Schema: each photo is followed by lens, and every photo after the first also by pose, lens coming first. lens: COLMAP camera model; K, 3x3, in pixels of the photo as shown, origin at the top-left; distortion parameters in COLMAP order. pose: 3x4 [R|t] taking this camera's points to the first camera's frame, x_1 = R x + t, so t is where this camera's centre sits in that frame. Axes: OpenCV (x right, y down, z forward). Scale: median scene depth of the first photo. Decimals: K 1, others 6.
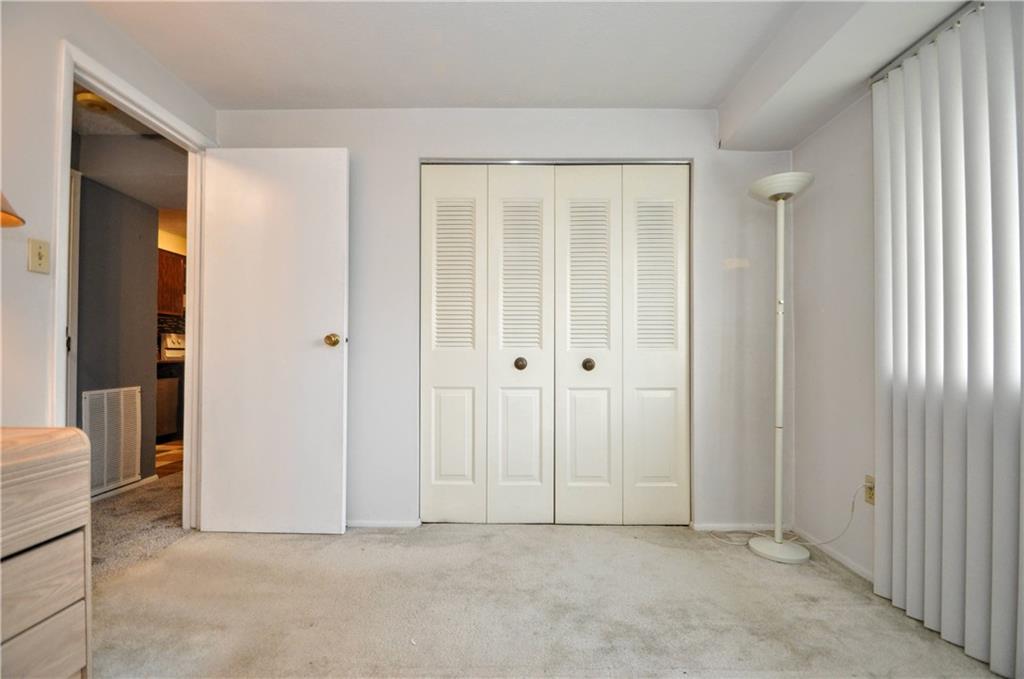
lens RADIAL K [[452.3, 0, 512.7], [0, 452.3, 350.3], [0, 0, 1]] dist [0.014169, -0.016121]
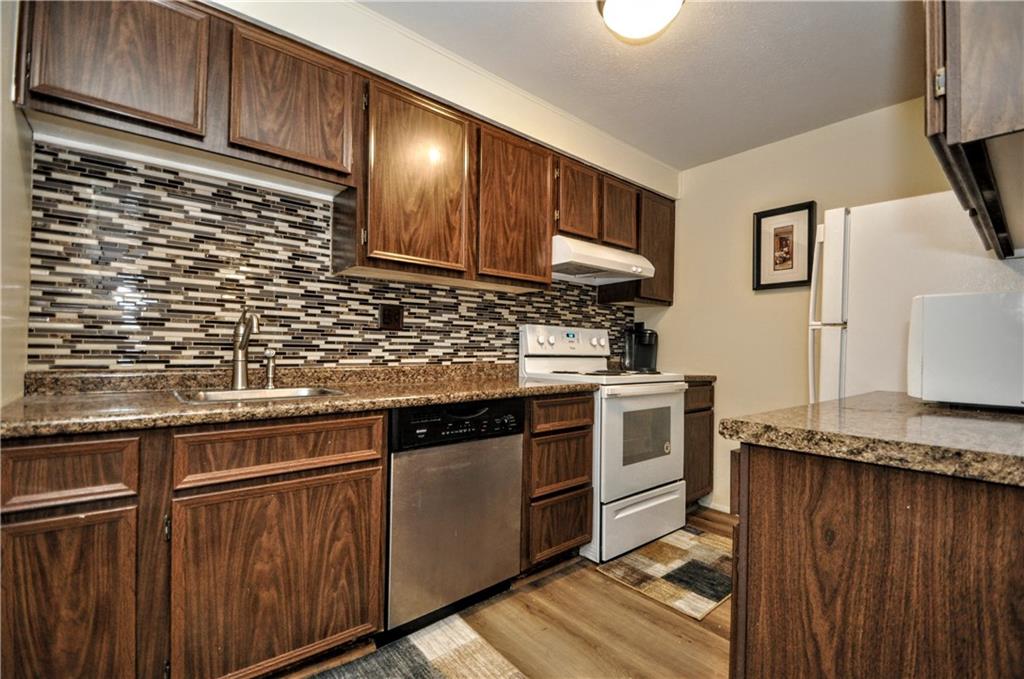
lens RADIAL K [[445.9, 0, 511.7], [0, 445.9, 349.9], [0, 0, 1]] dist [0.013478, -0.015654]
pose [[0.648623, 0.006242, -0.761084, -0.407413], [-0.010927, 0.999940, -0.001112, -0.008624], [0.761031, 0.009038, 0.648652, 0.671472]]
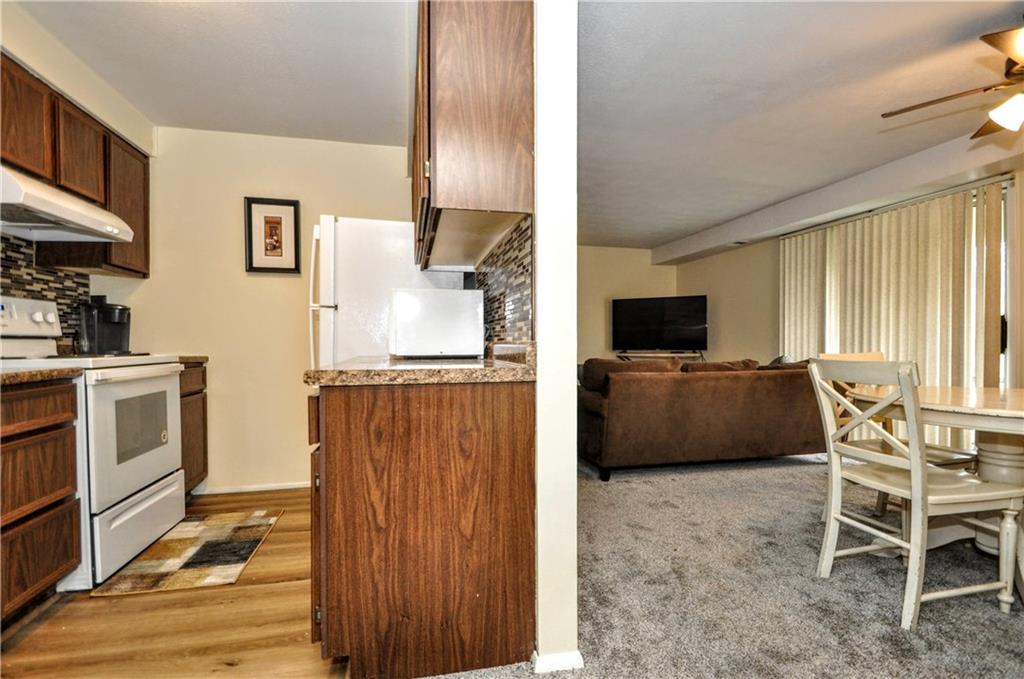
lens RADIAL K [[468.8, 0, 512.4], [0, 468.8, 350.3], [0, 0, 1]] dist [0.014509, -0.017690]
pose [[0.973053, -0.009264, 0.230396, -0.438545], [0.004357, 0.999753, 0.021801, 0.001741], [-0.230541, -0.020209, 0.972853, 0.597859]]
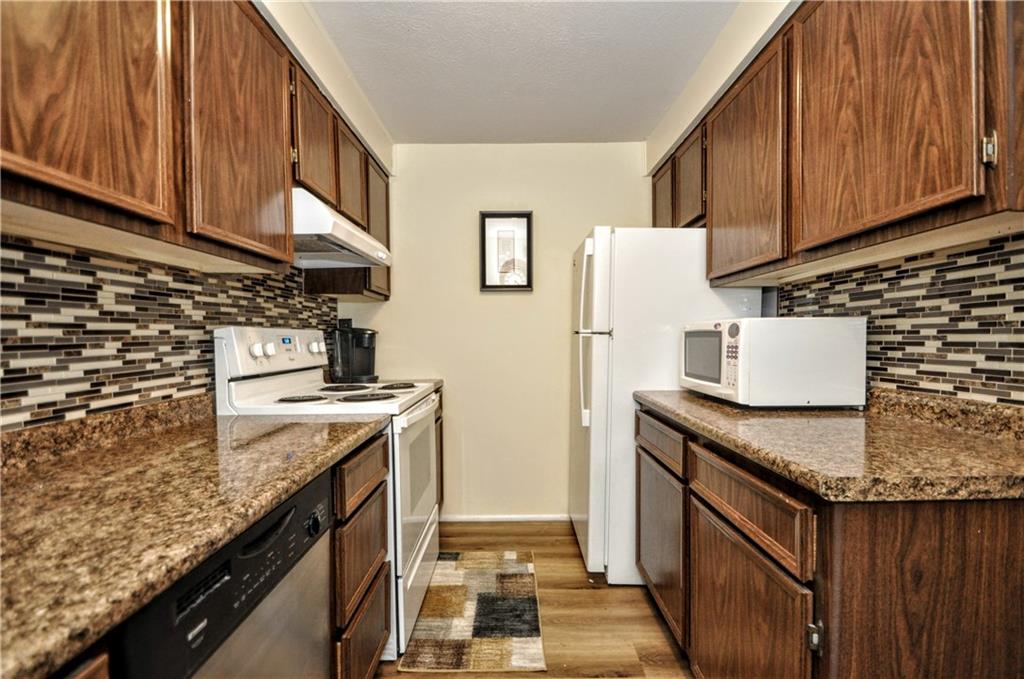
lens RADIAL K [[452.3, 0, 512.7], [0, 452.3, 350.3], [0, 0, 1]] dist [0.014169, -0.016121]
pose [[0.999930, -0.009836, 0.006614, -0.579287], [0.009622, 0.999453, 0.031638, -0.028475], [-0.006922, -0.031572, 0.999478, 0.701312]]
